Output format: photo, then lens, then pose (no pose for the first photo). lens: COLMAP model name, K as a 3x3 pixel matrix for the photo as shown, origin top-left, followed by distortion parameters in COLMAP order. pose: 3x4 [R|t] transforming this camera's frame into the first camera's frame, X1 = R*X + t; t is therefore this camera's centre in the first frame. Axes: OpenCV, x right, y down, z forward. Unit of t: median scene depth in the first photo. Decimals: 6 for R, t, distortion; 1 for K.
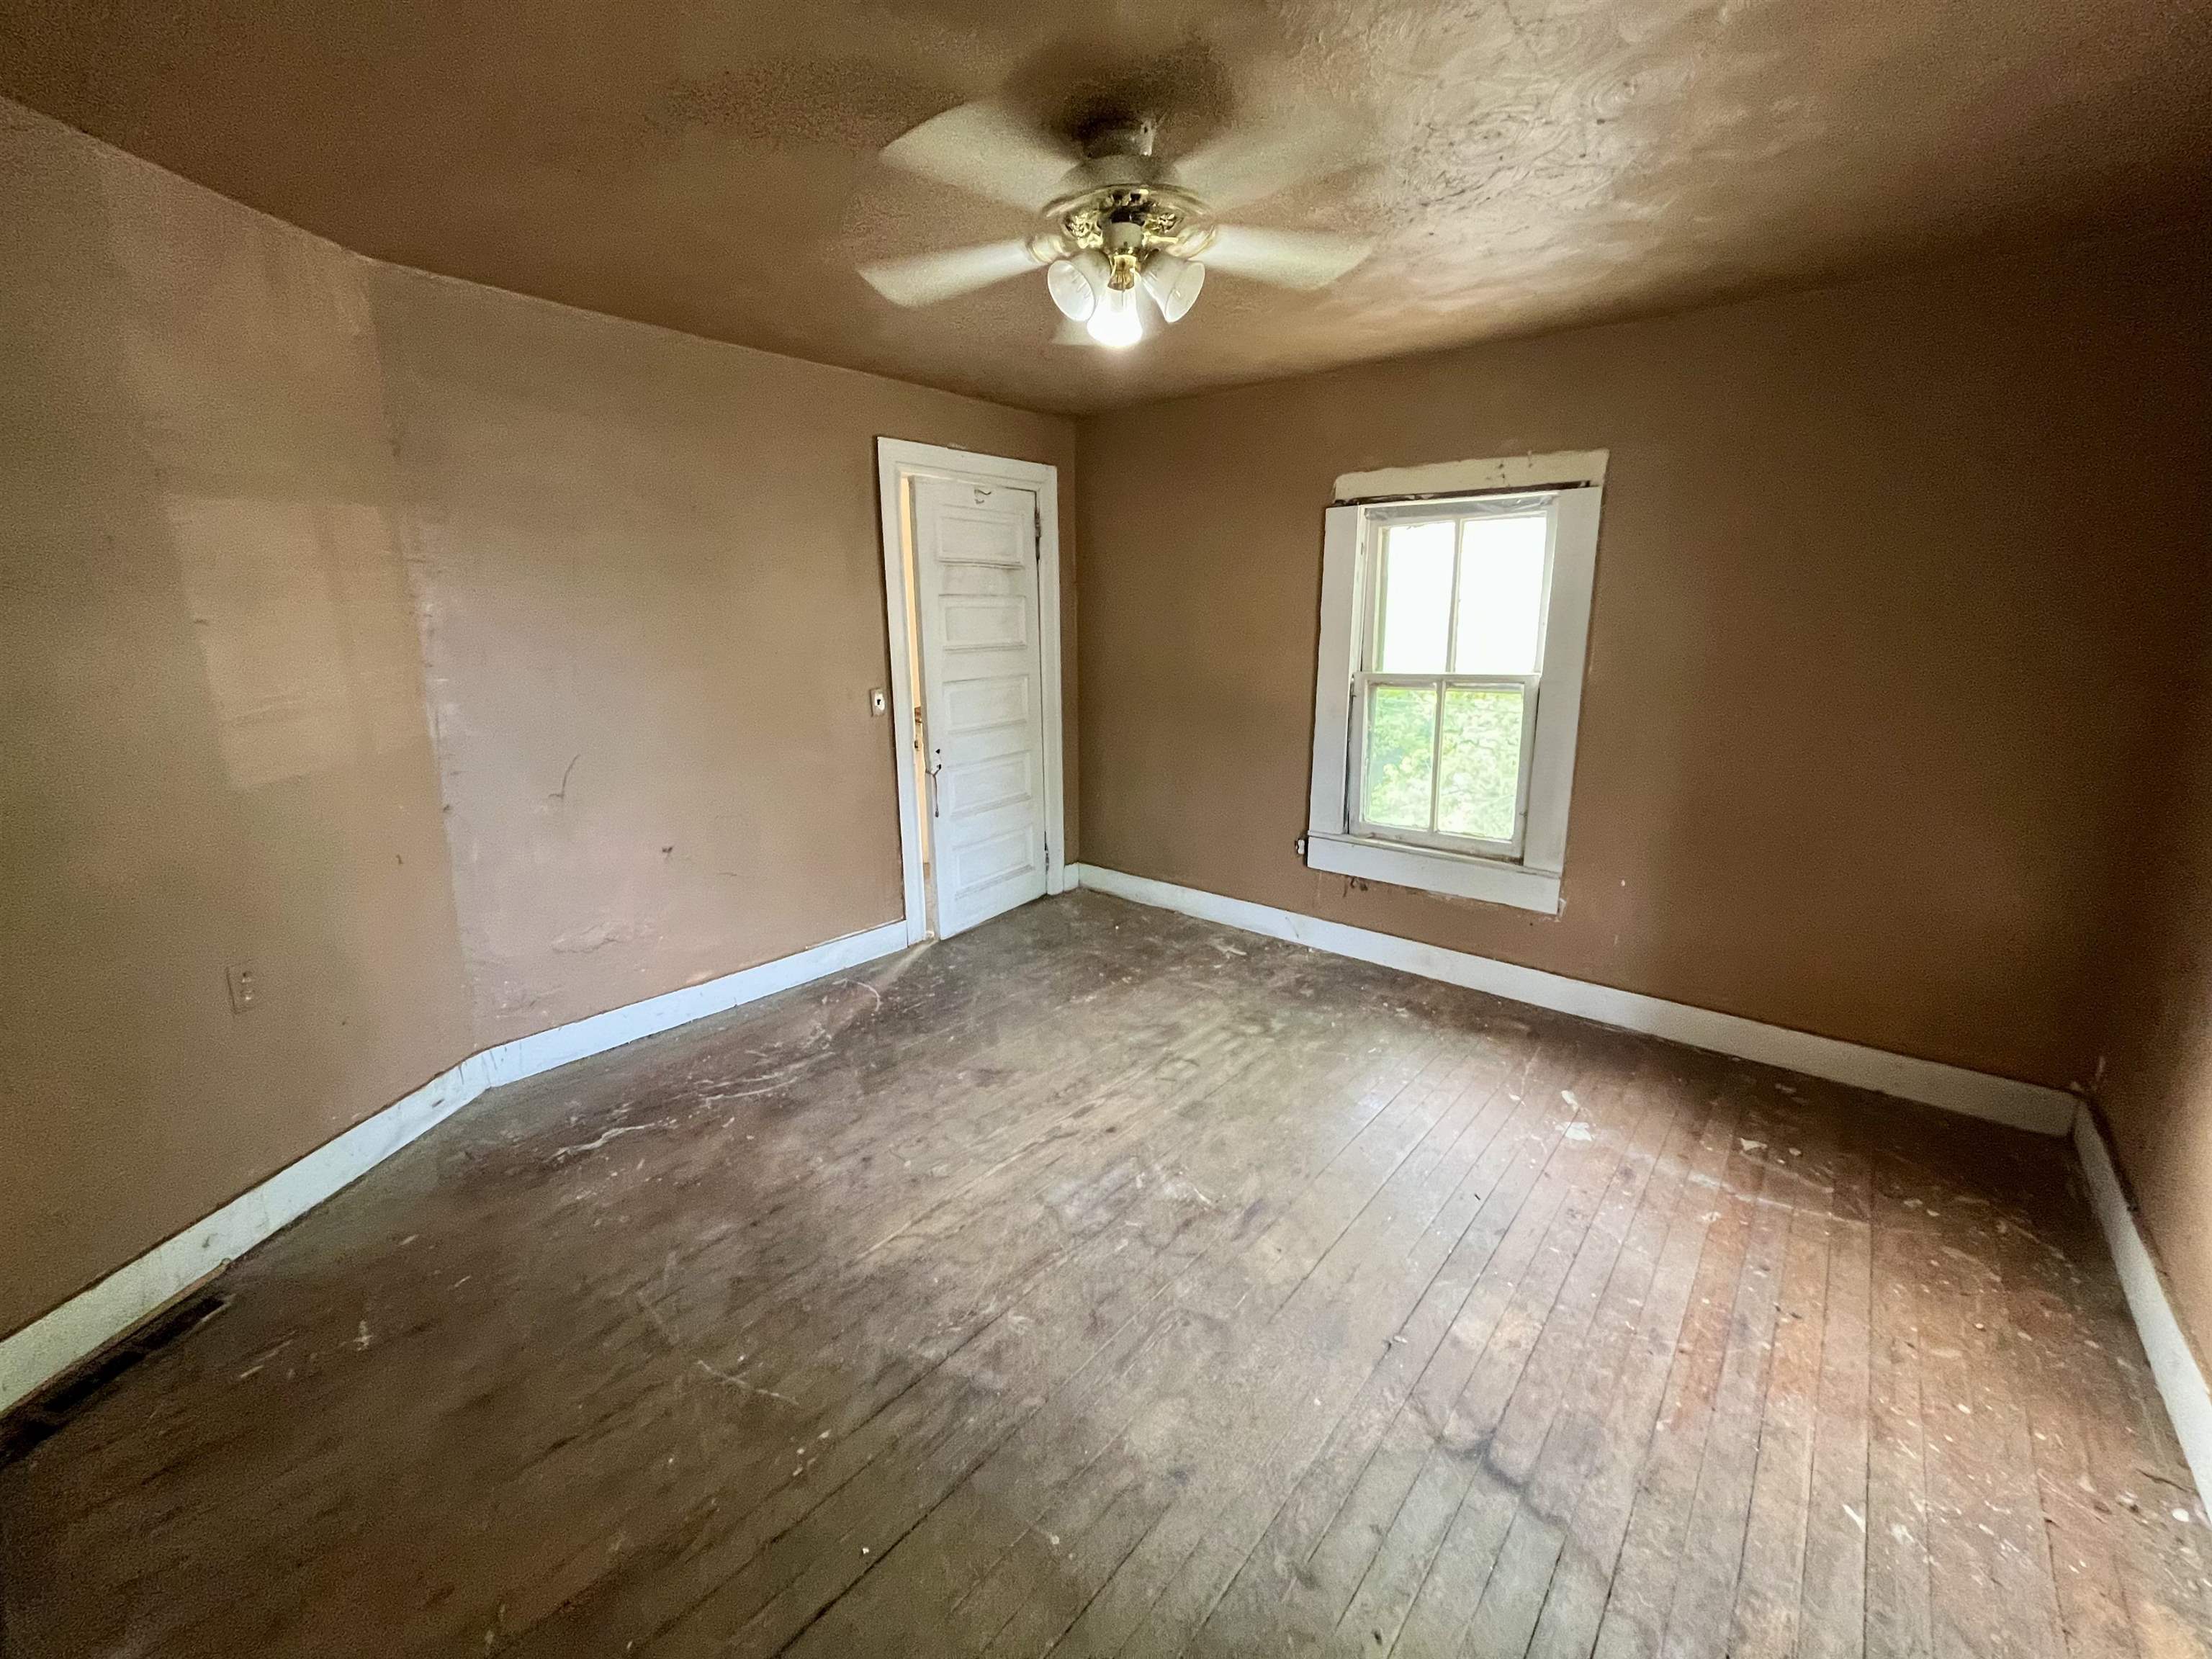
lens RADIAL K [[905.1, 0, 1103.0], [0, 905.1, 831.3], [0, 0, 1]] dist [-0.000240, -0.000450]
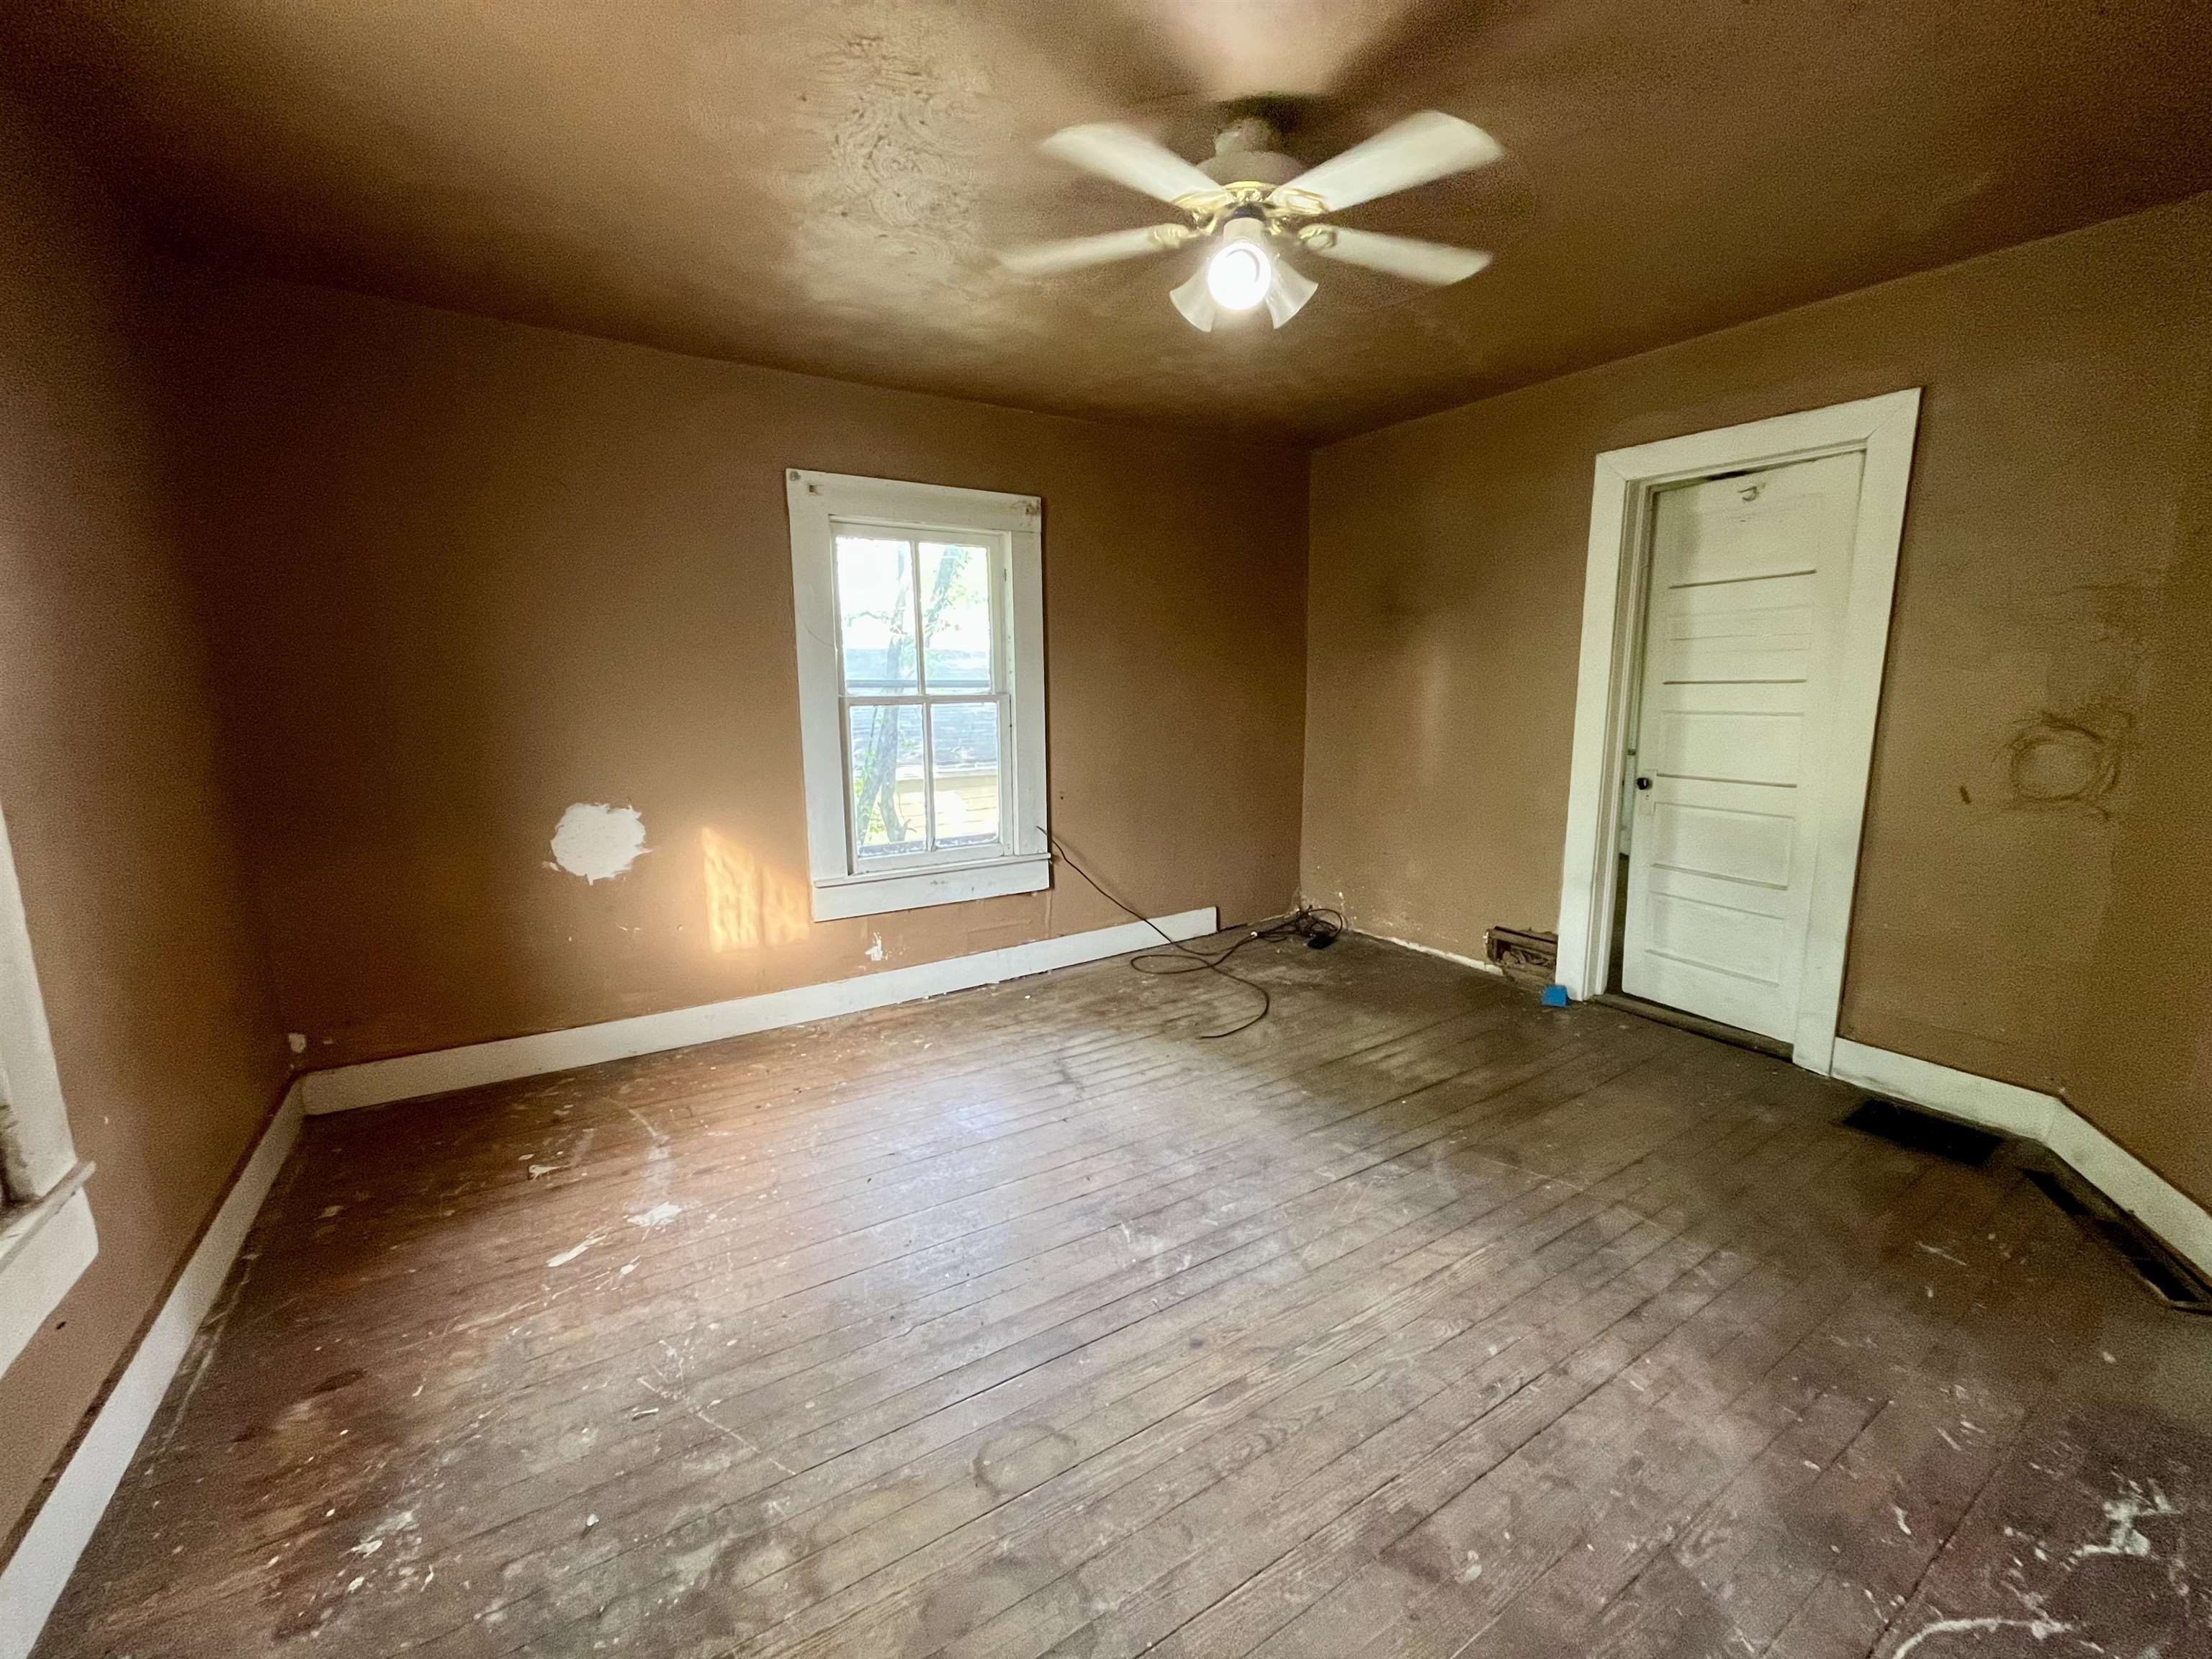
lens RADIAL K [[905.1, 0, 1103.0], [0, 905.1, 831.3], [0, 0, 1]] dist [-0.000240, -0.000450]
pose [[-0.953436, -0.048720, 0.297634, -0.116752], [0.070491, 0.923534, 0.376982, -0.310325], [-0.293242, 0.380409, -0.877097, 1.588772]]
